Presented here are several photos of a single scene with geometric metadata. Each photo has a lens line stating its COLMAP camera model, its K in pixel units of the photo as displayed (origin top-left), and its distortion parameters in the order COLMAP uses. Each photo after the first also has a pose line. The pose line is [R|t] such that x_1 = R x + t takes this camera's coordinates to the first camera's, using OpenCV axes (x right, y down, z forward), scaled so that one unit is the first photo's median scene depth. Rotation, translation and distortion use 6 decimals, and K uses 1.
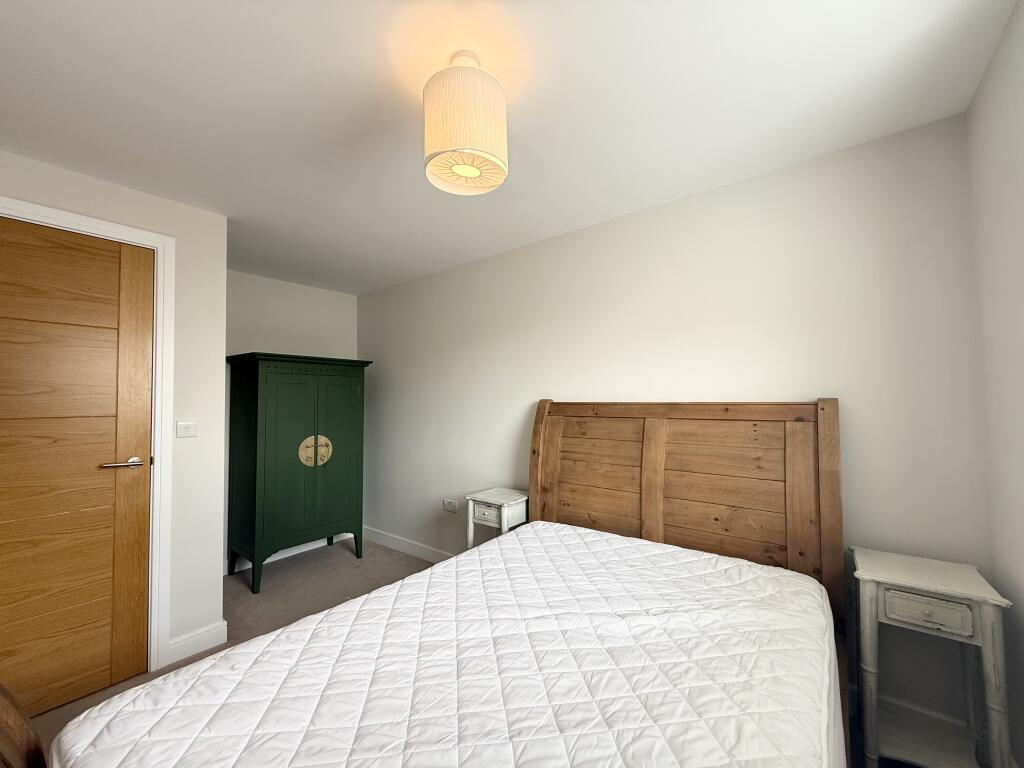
lens RADIAL K [[406.0, 0, 512.4], [0, 406.0, 388.2], [0, 0, 1]] dist [0.003759, 0.000029]
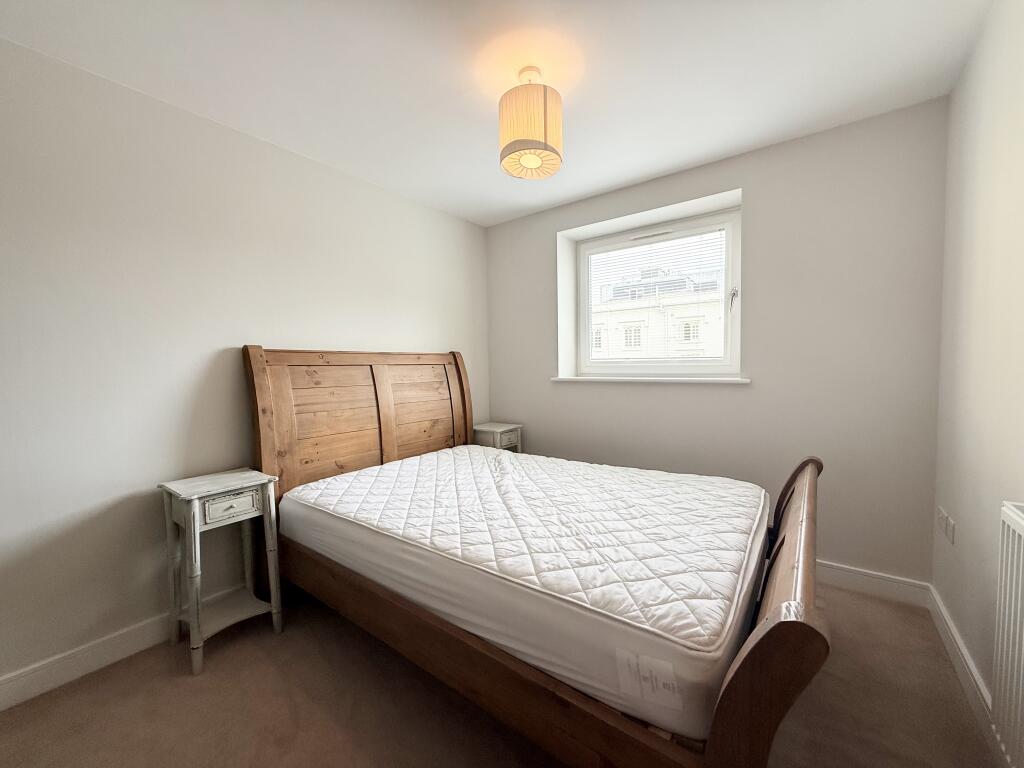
lens RADIAL K [[406.0, 0, 512.5], [0, 406.0, 384.8], [0, 0, 1]] dist [0.003759, 0.000029]
pose [[-0.015232, -0.040625, 0.999058, -0.818166], [-0.015677, 0.999061, 0.040387, 0.073902], [-0.999761, -0.015047, -0.015854, 0.588245]]
